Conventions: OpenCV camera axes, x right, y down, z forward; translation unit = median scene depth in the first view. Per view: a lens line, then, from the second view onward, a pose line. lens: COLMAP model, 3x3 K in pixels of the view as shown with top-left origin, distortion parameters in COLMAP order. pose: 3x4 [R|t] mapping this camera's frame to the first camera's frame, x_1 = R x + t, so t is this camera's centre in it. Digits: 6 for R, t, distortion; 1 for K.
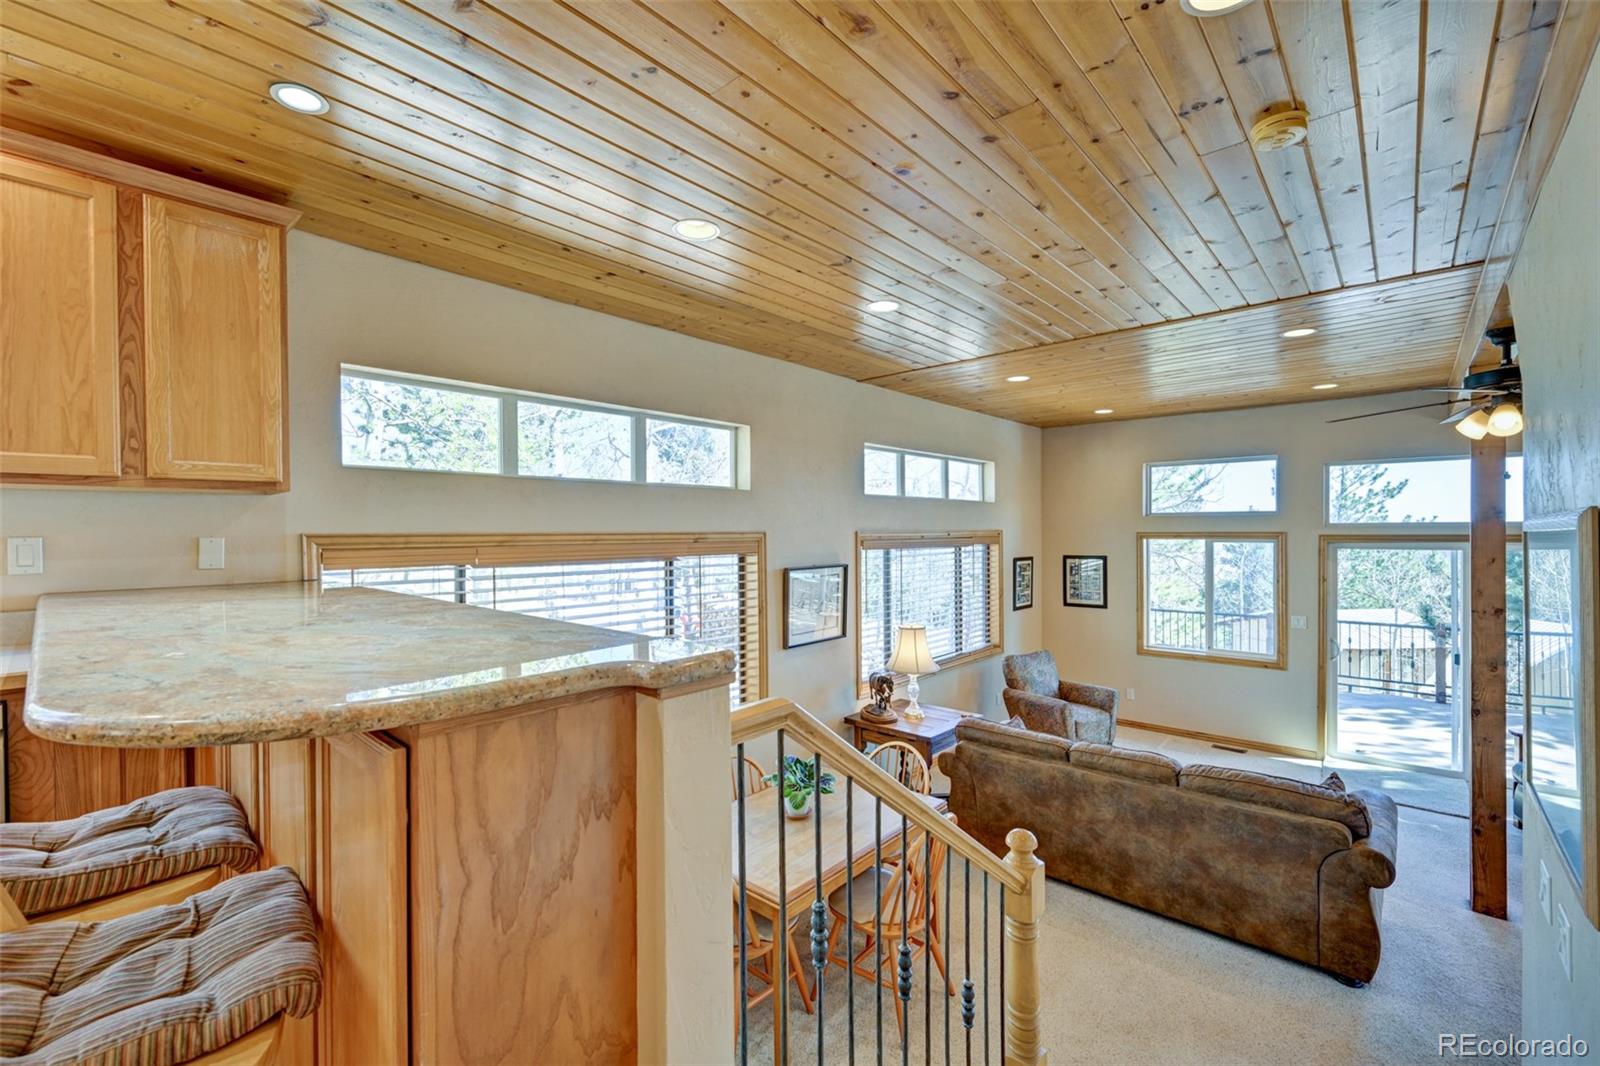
lens RADIAL K [[678.7, 0, 804.0], [0, 678.7, 536.0], [0, 0, 1]] dist [0.001110, -0.000048]
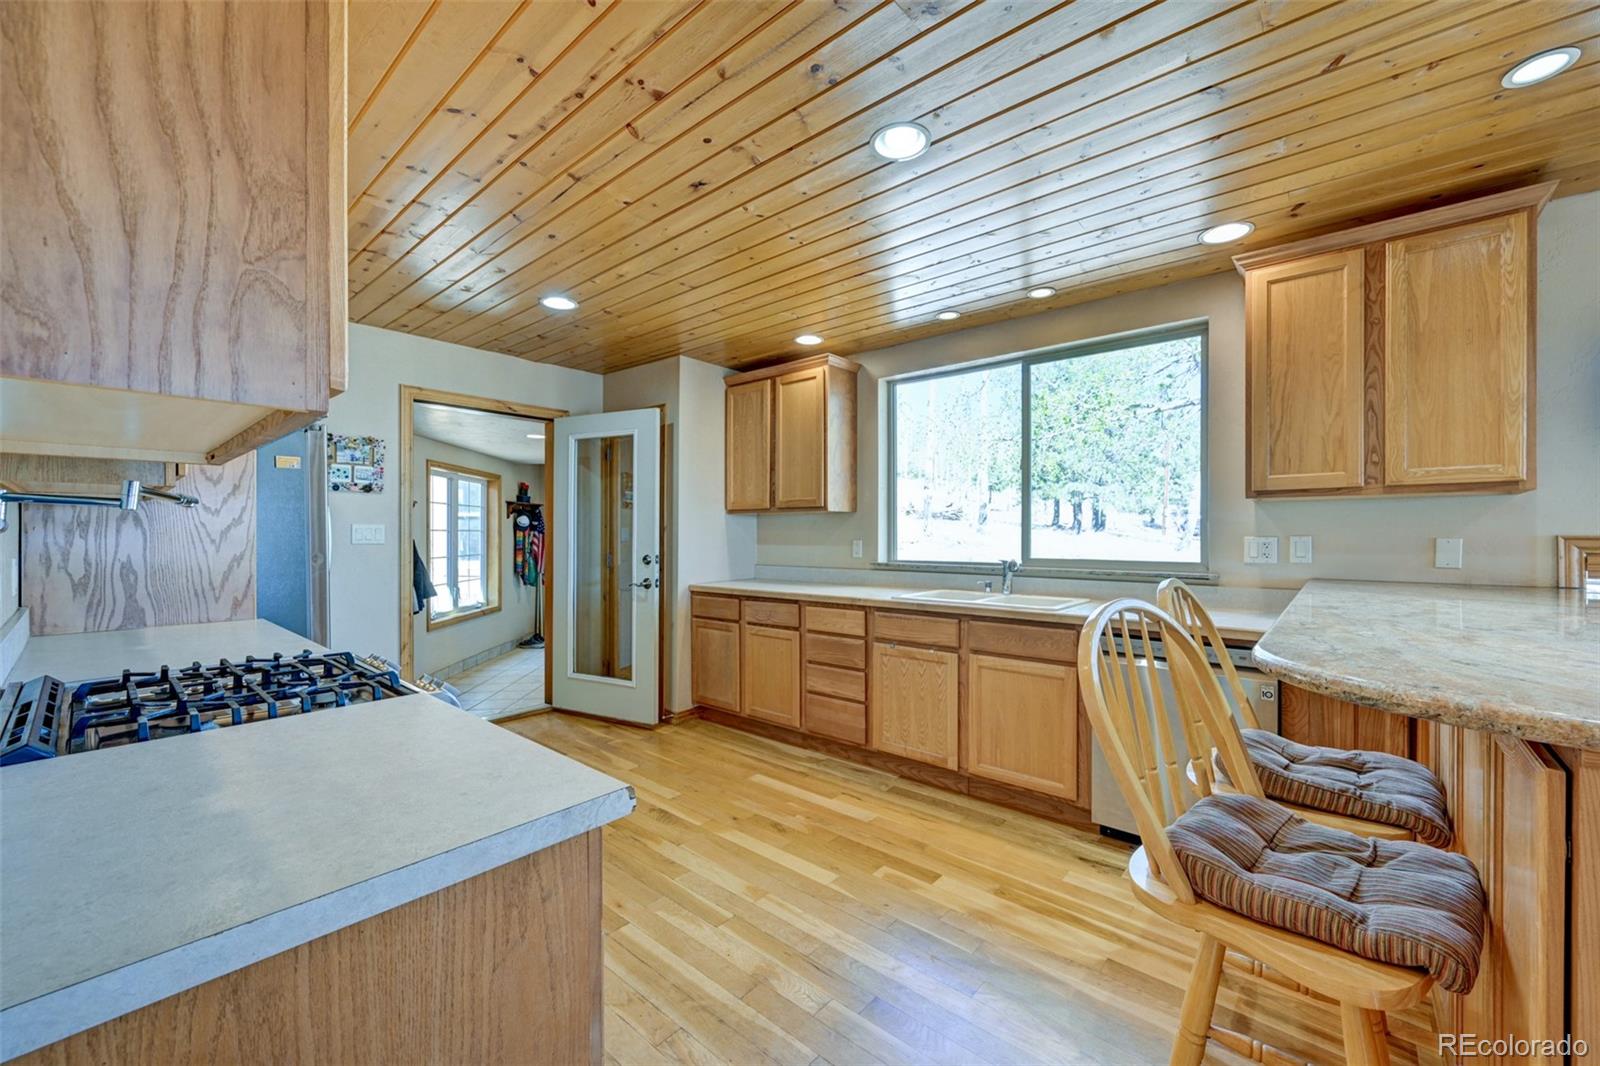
lens RADIAL K [[630.5, 0, 801.5], [0, 630.5, 535.2], [0, 0, 1]] dist [-0.002509, 0.000773]
pose [[0.011104, 0.008423, -0.999903, 0.072819], [-0.010265, 0.999913, 0.008309, -0.000014], [0.999886, 0.010171, 0.011189, -0.009386]]
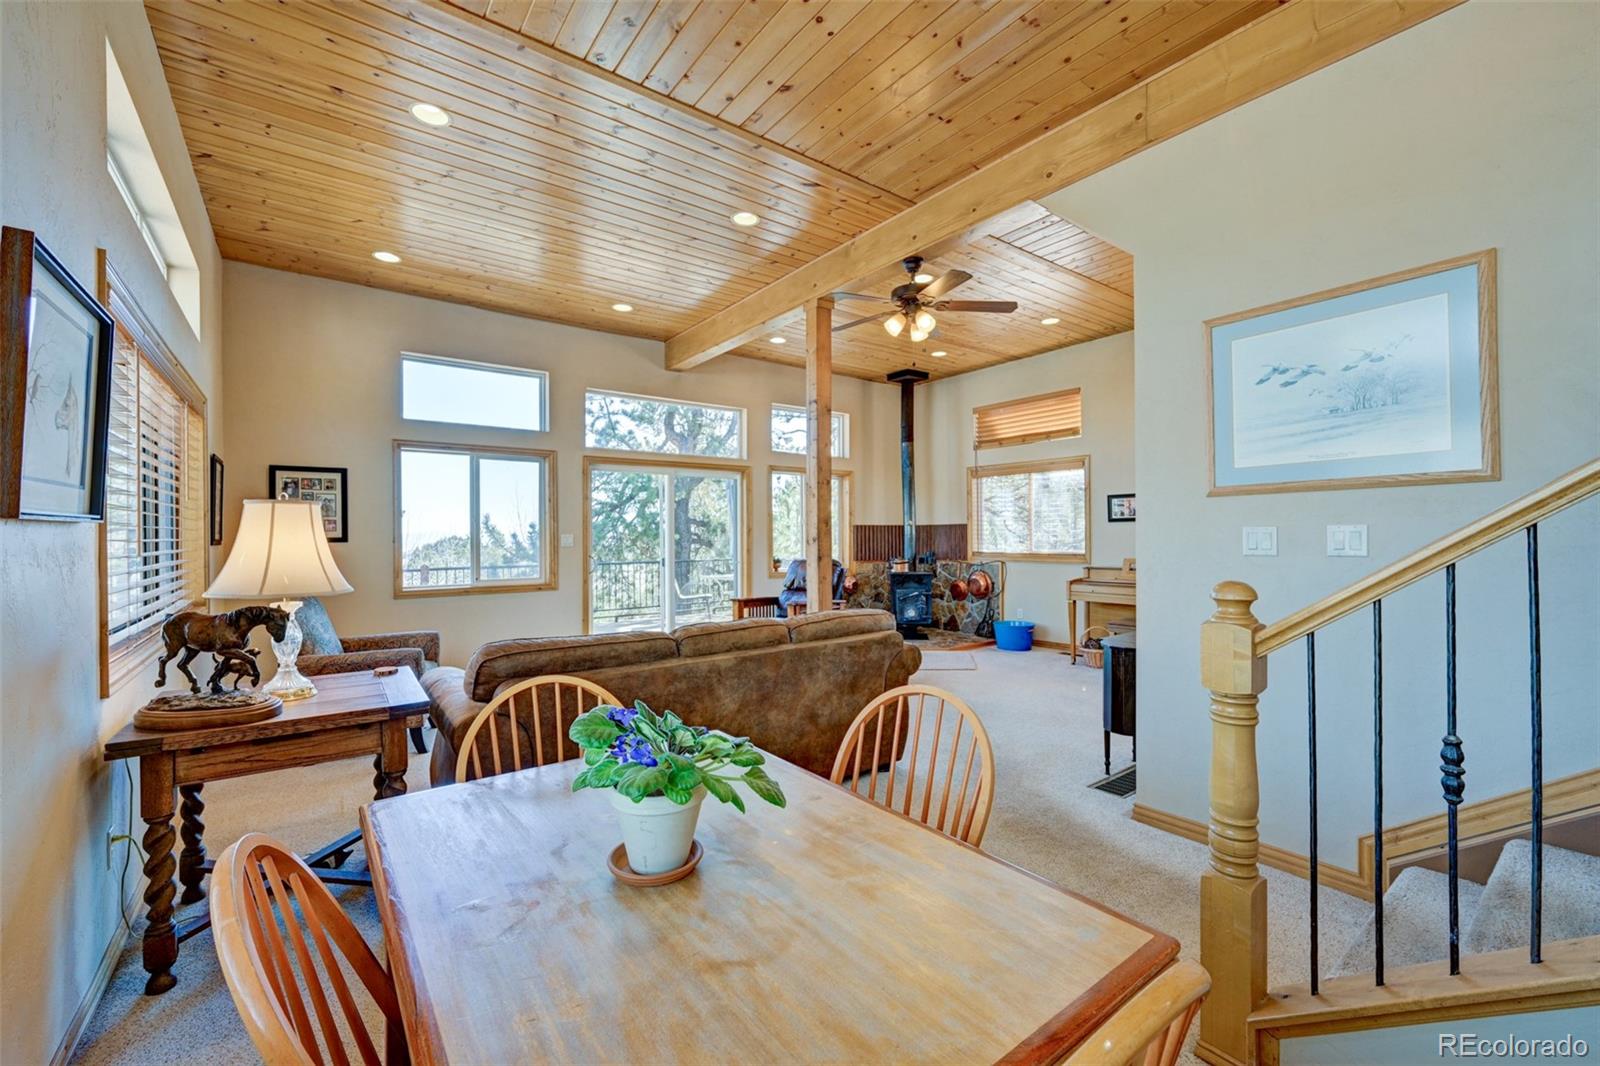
lens RADIAL K [[659.6, 0, 810.0], [0, 659.6, 533.3], [0, 0, 1]] dist [0.000871, -0.000106]
pose [[0.196631, 0.007081, 0.980452, -0.356811], [0.015209, 0.999832, -0.010271, 0.284265], [-0.980360, 0.016931, 0.196490, 0.971061]]
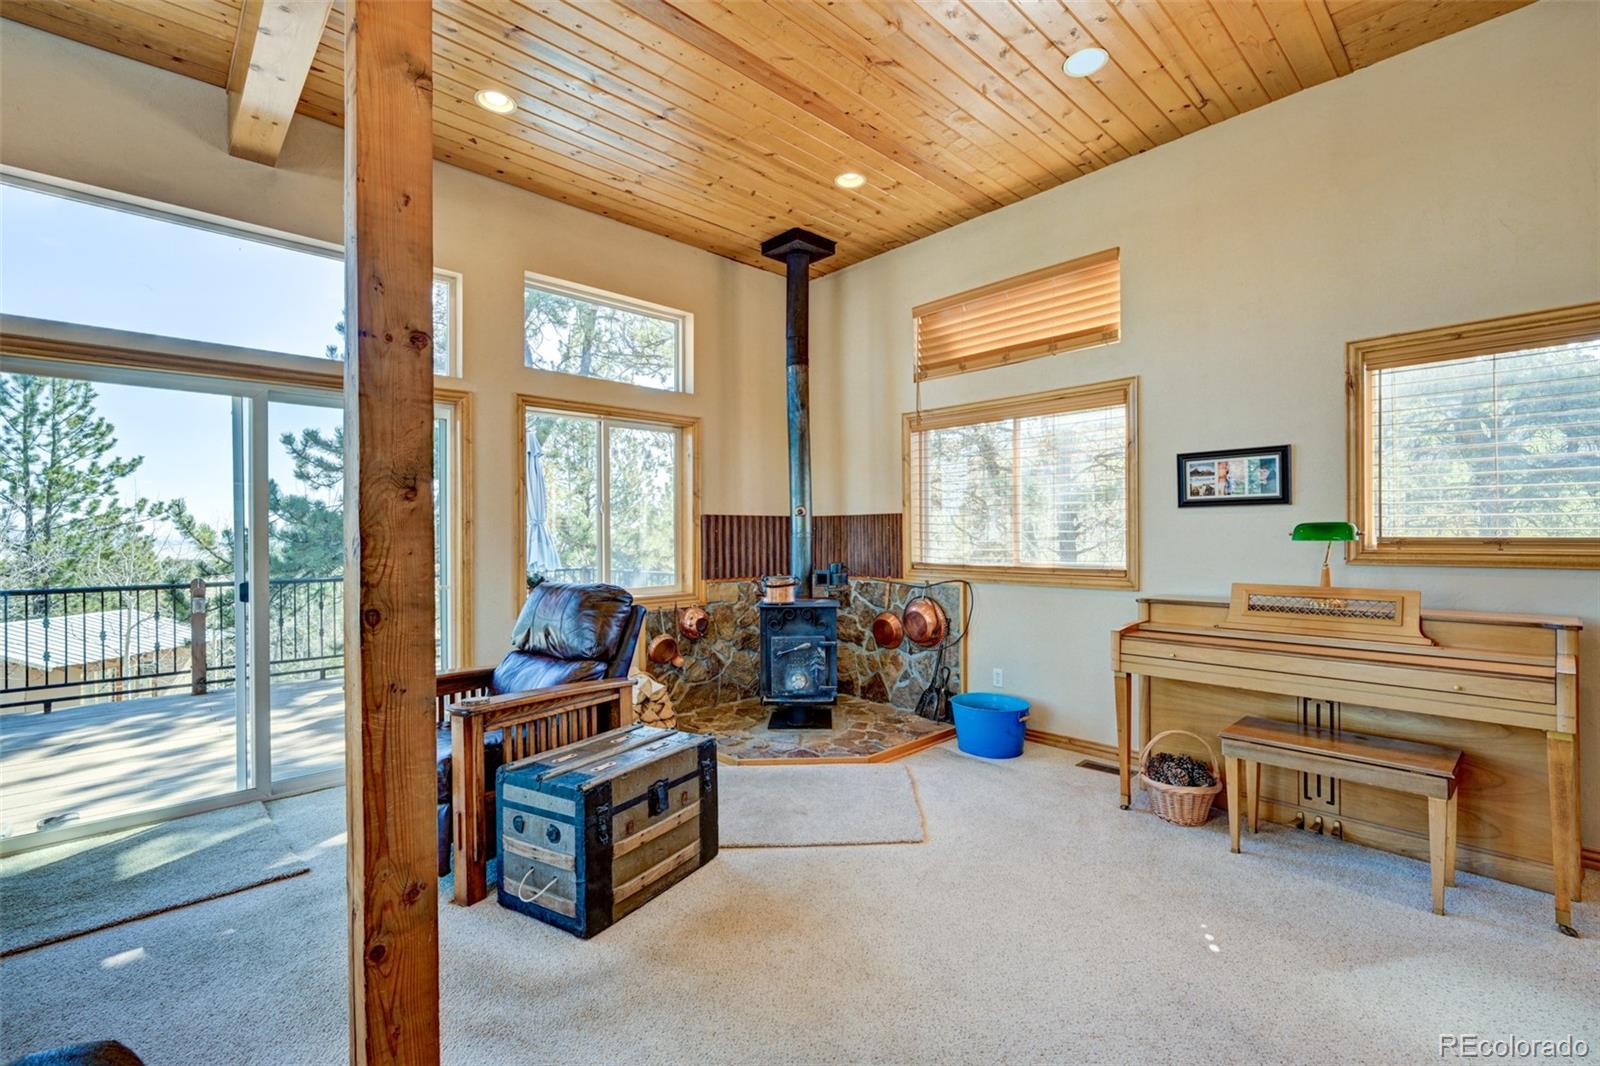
lens RADIAL K [[709.3, 0, 810.0], [0, 709.3, 534.7], [0, 0, 1]] dist [-0.002379, 0.001062]
pose [[0.087273, 0.001947, 0.996183, 0.814009], [0.014448, 0.999890, -0.003220, 0.279321], [-0.996080, 0.014674, 0.087235, 0.939191]]
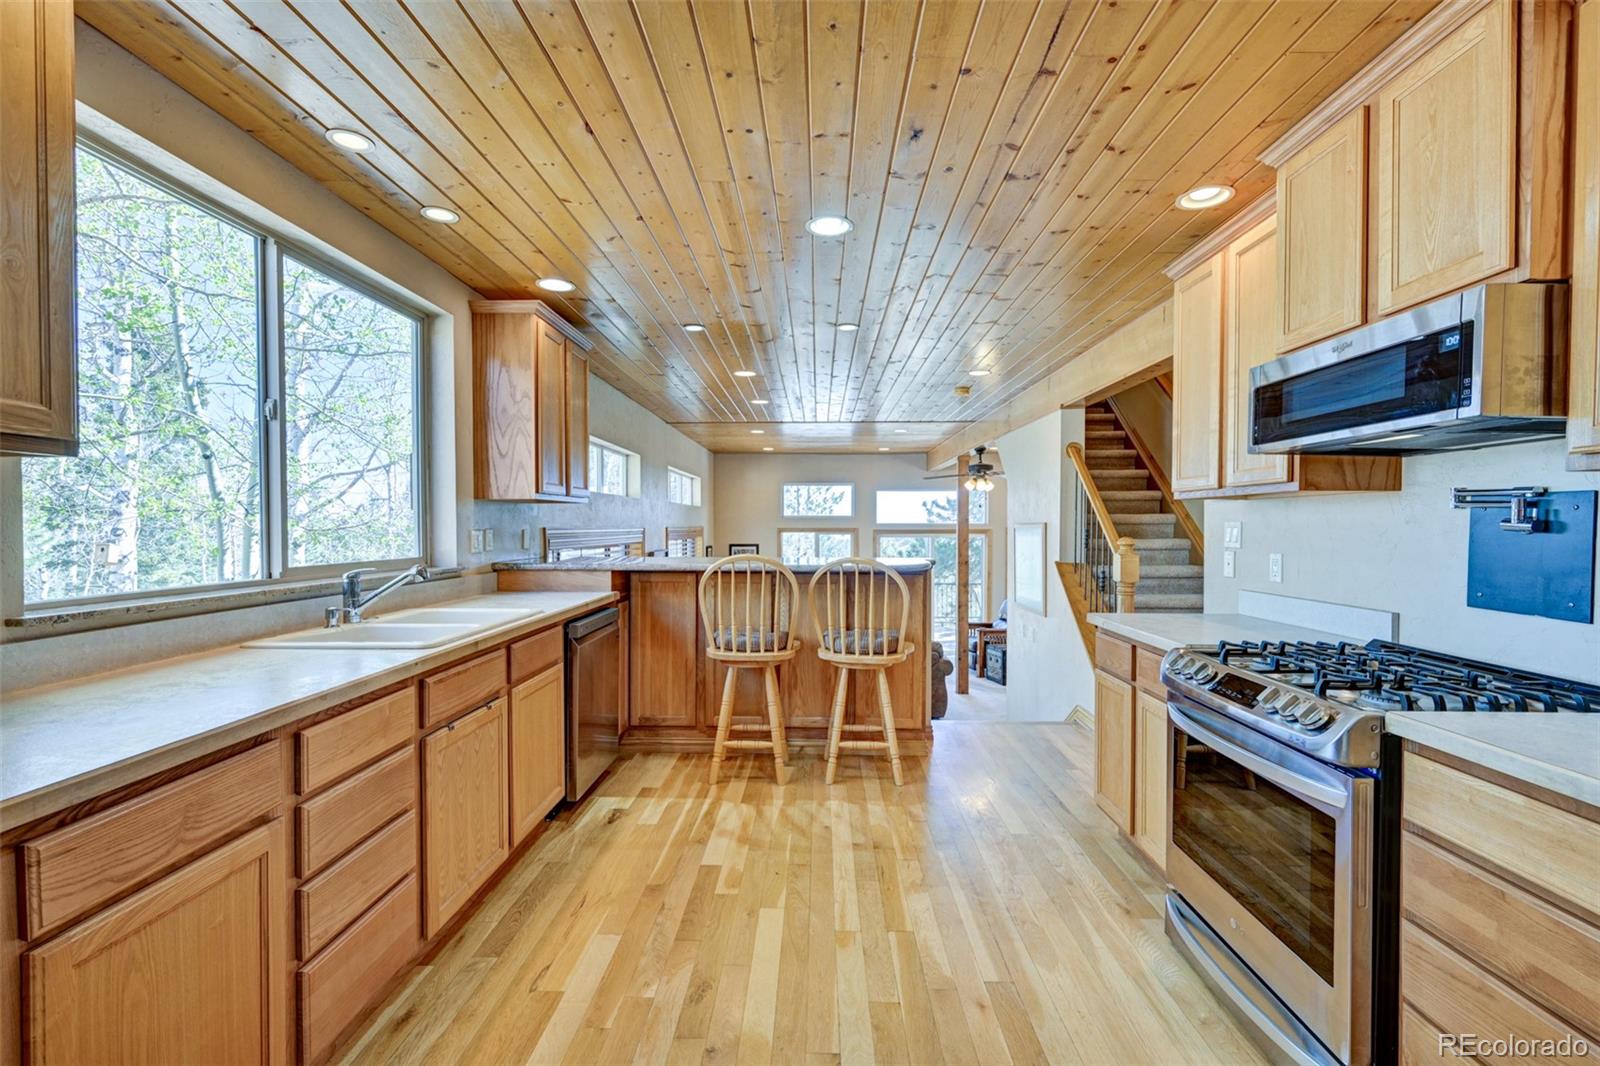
lens RADIAL K [[709.3, 0, 807.4], [0, 709.3, 535.2], [0, 0, 1]] dist [-0.002379, 0.001062]
pose [[0.757388, -0.004107, 0.652952, -1.212693], [0.001657, 0.999989, 0.004368, 0.008018], [-0.652963, -0.002226, 0.757387, -0.597935]]
